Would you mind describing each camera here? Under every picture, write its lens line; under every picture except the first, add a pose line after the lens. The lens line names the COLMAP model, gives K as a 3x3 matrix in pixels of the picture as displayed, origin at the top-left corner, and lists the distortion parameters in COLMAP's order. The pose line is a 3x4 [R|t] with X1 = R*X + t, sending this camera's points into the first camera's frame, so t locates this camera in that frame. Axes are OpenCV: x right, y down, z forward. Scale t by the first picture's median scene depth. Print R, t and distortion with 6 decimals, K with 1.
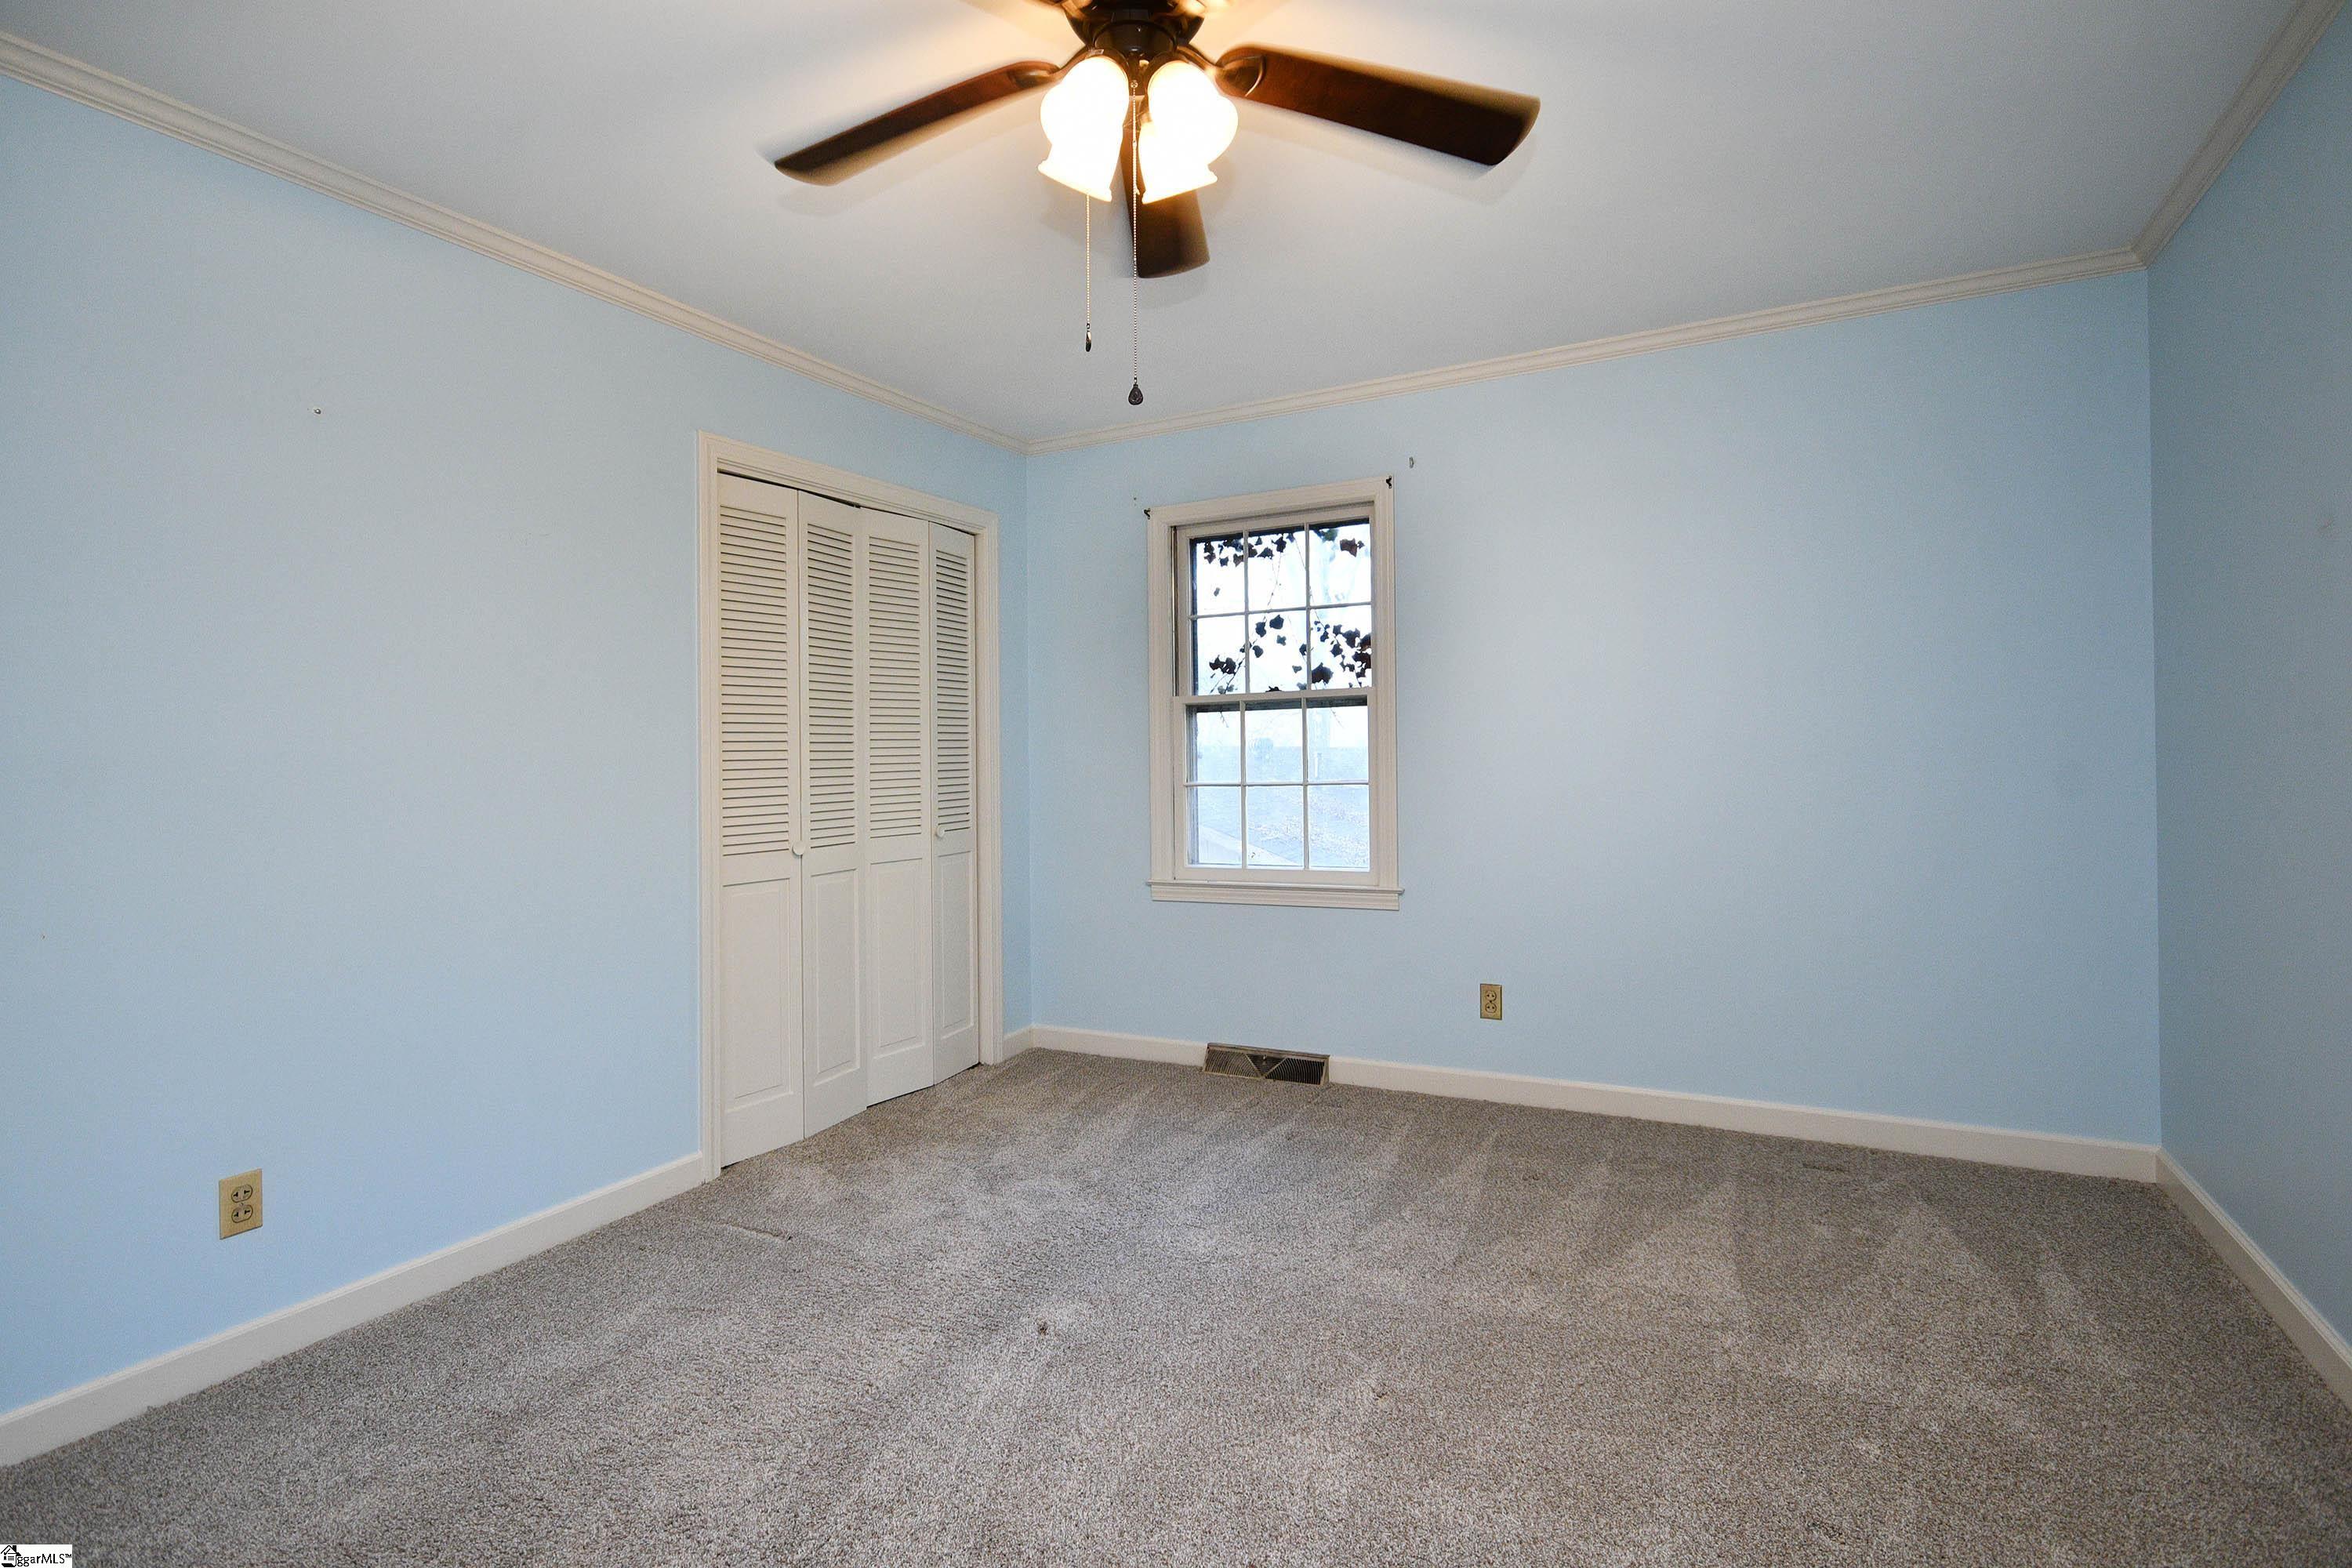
lens RADIAL K [[1121.6, 0, 1144.7], [0, 1121.6, 741.9], [0, 0, 1]] dist [-0.012434, -0.003648]
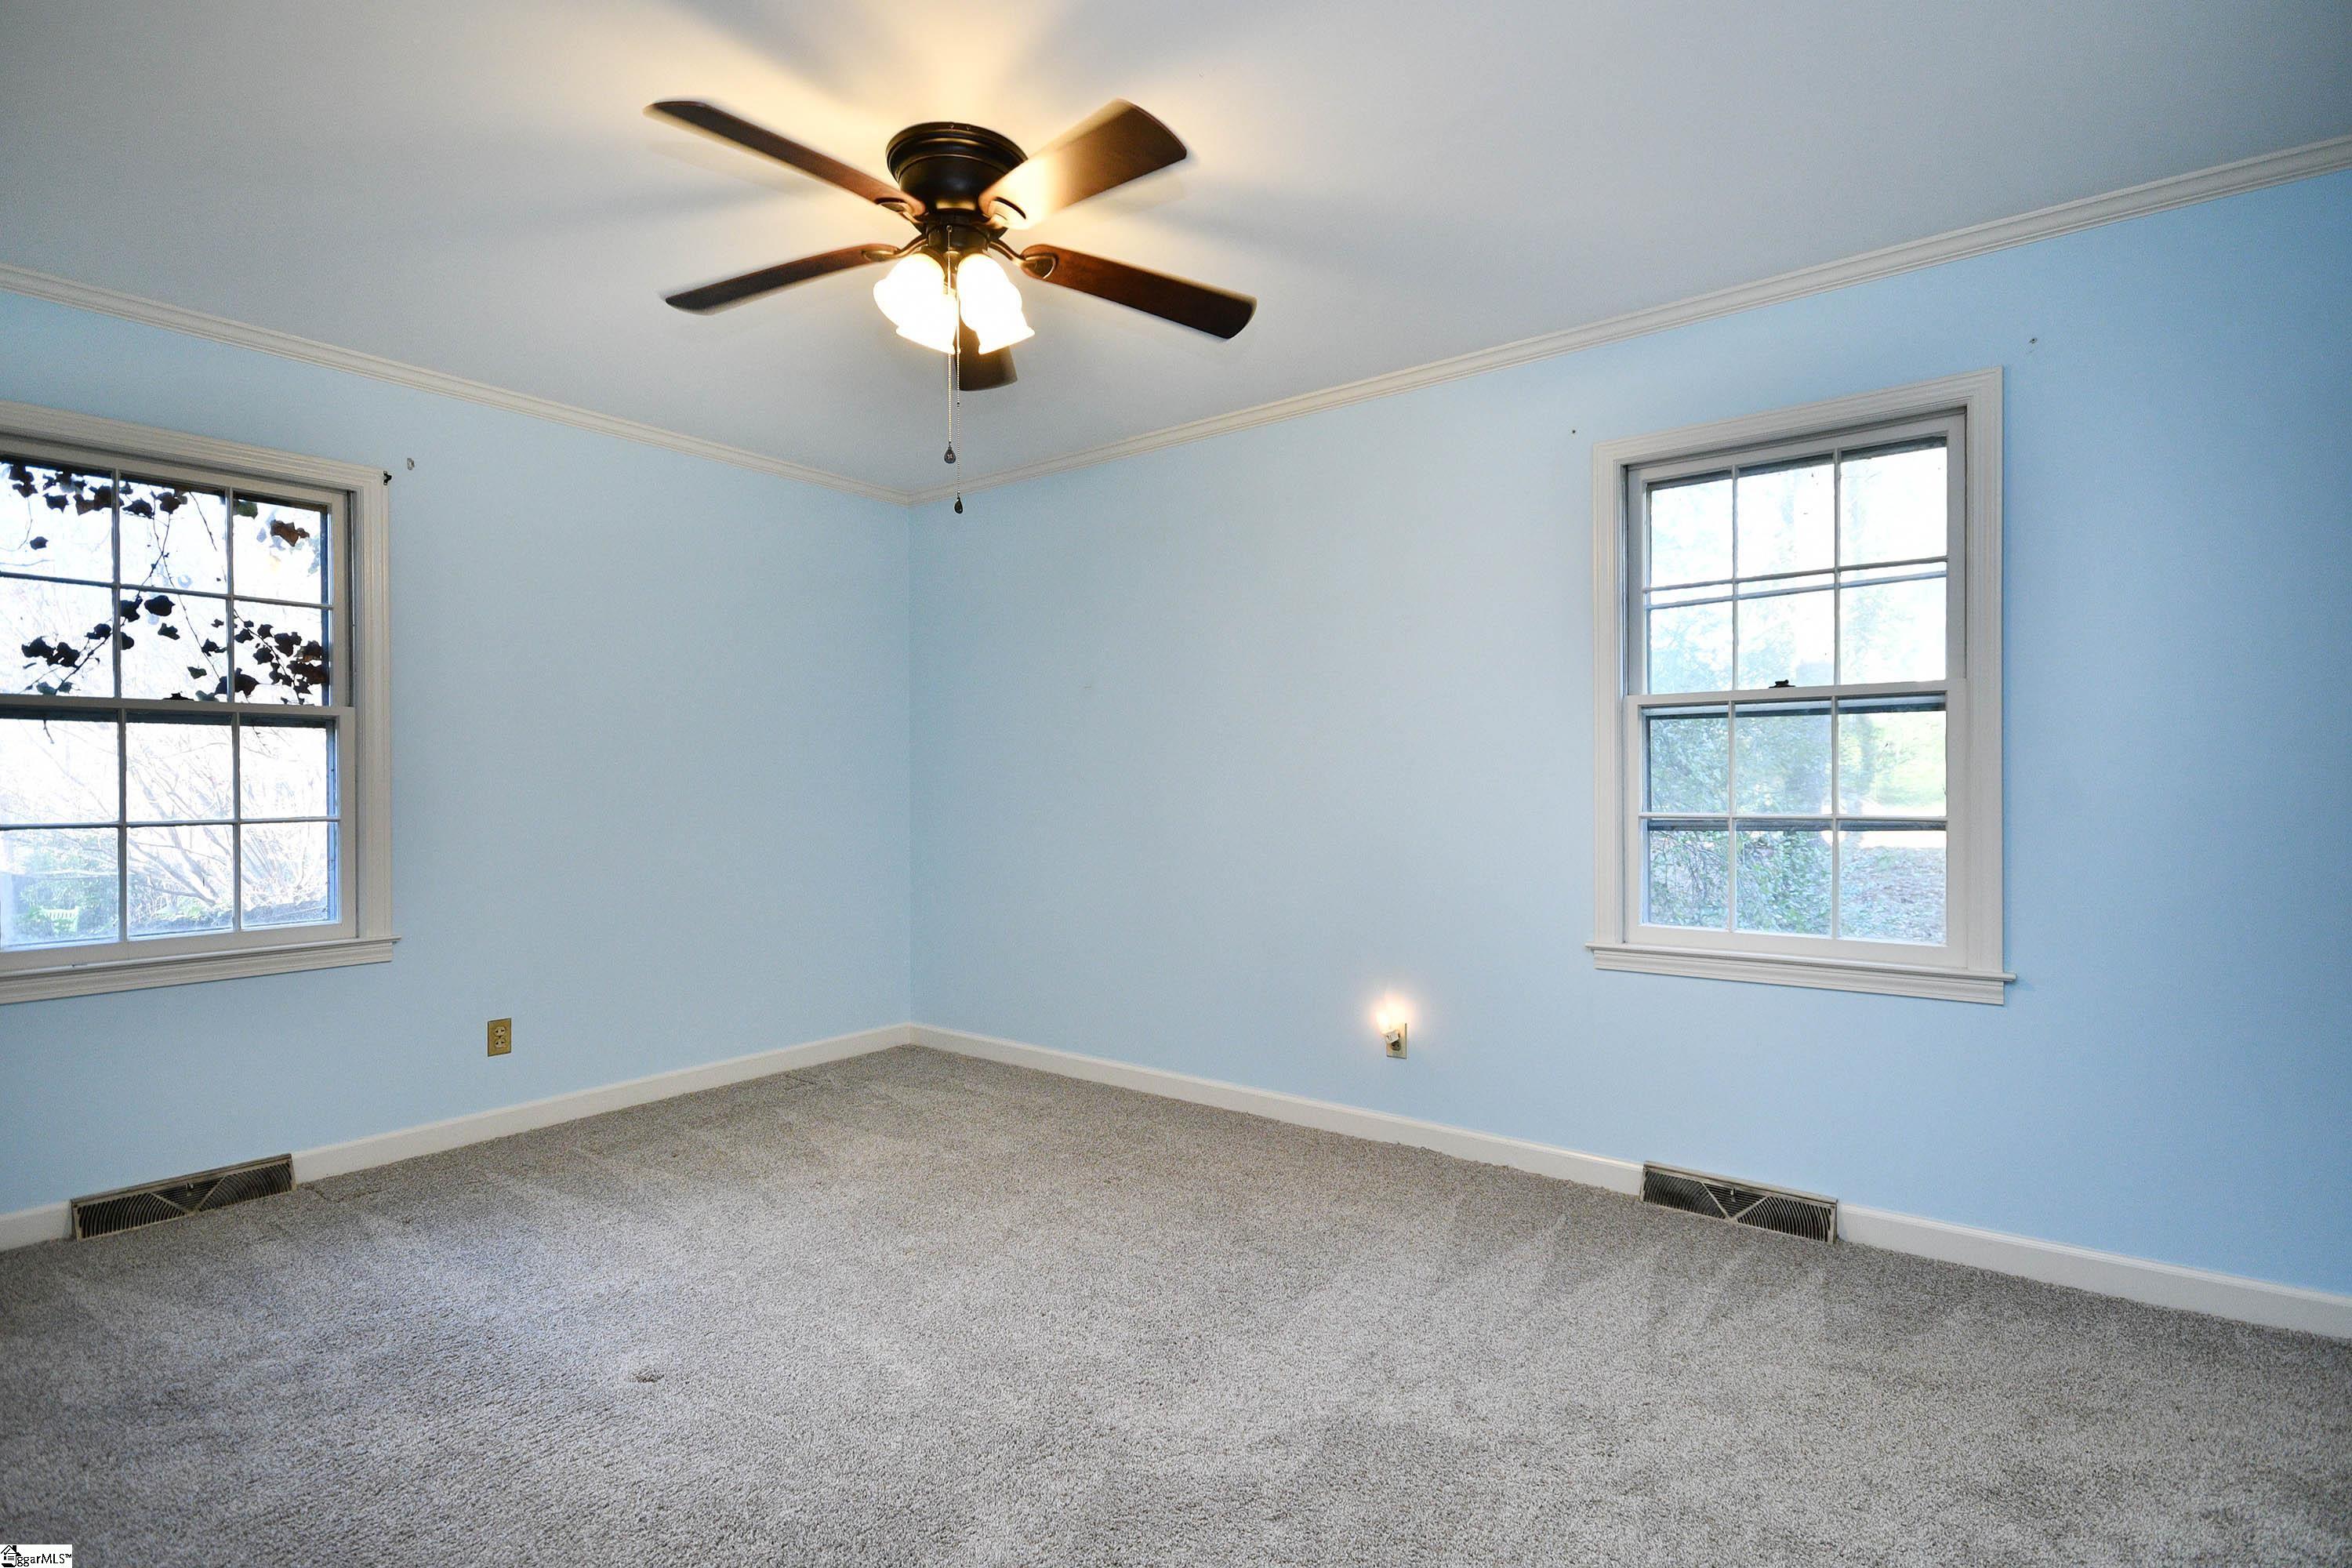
lens RADIAL K [[1121.6, 0, 1169.6], [0, 1121.6, 790.7], [0, 0, 1]] dist [-0.012434, -0.003648]
pose [[0.162890, 0.015304, 0.986525, -0.508304], [-0.008044, 0.999867, -0.014183, 0.021314], [-0.986611, -0.005625, 0.162992, 0.228017]]
